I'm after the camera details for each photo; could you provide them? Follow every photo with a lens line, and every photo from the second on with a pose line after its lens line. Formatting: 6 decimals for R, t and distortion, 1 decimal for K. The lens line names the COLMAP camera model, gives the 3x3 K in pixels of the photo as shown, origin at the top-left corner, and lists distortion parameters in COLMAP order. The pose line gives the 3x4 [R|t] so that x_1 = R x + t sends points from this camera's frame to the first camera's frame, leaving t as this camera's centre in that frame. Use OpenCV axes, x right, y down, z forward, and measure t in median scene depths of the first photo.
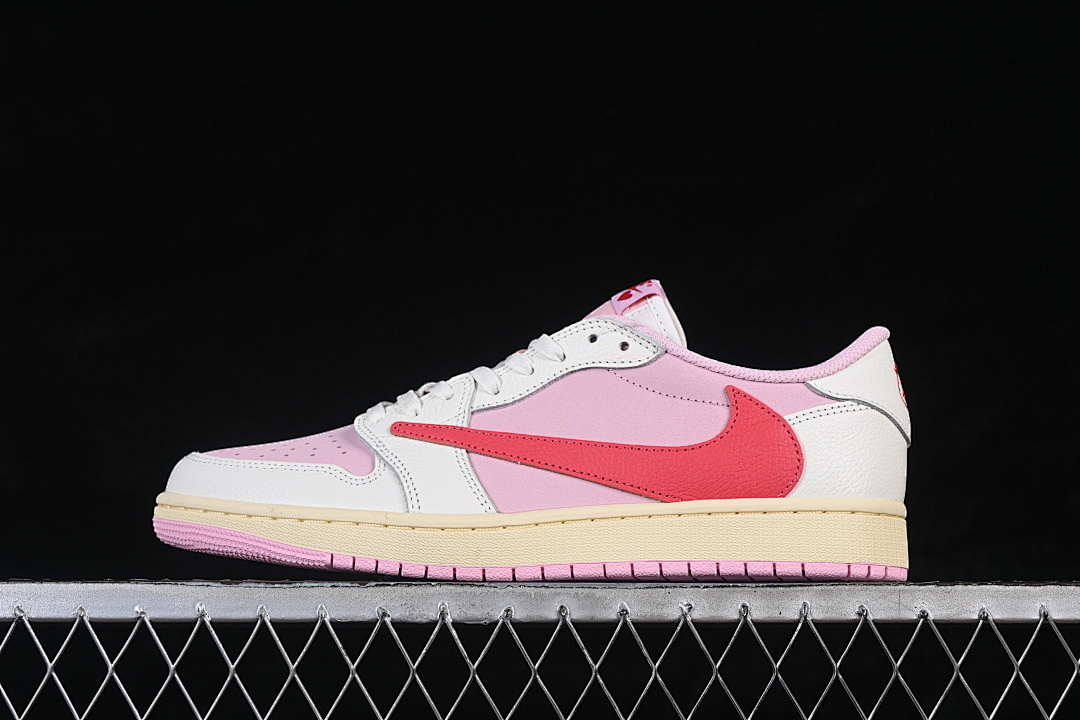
lens RADIAL K [[2197.3, 0, 538.8], [0, 2197.3, 356.3], [0, 0, 1]] dist [-0.048081, 0.000000]
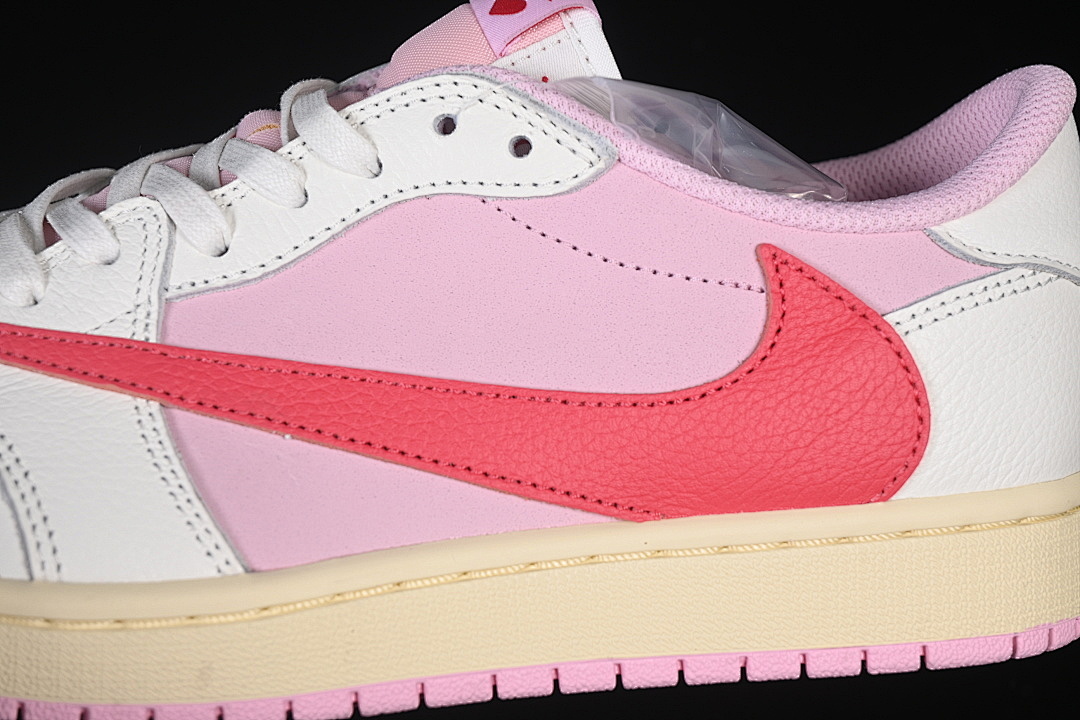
lens RADIAL K [[2197.3, 0, 542.5], [0, 2197.3, 359.6], [0, 0, 1]] dist [-0.048081, 0.000000]
pose [[0.982137, -0.041146, 0.183615, -0.038019], [-0.019712, 0.947934, 0.317857, -0.102742], [-0.187134, -0.315799, 0.930189, 0.590591]]
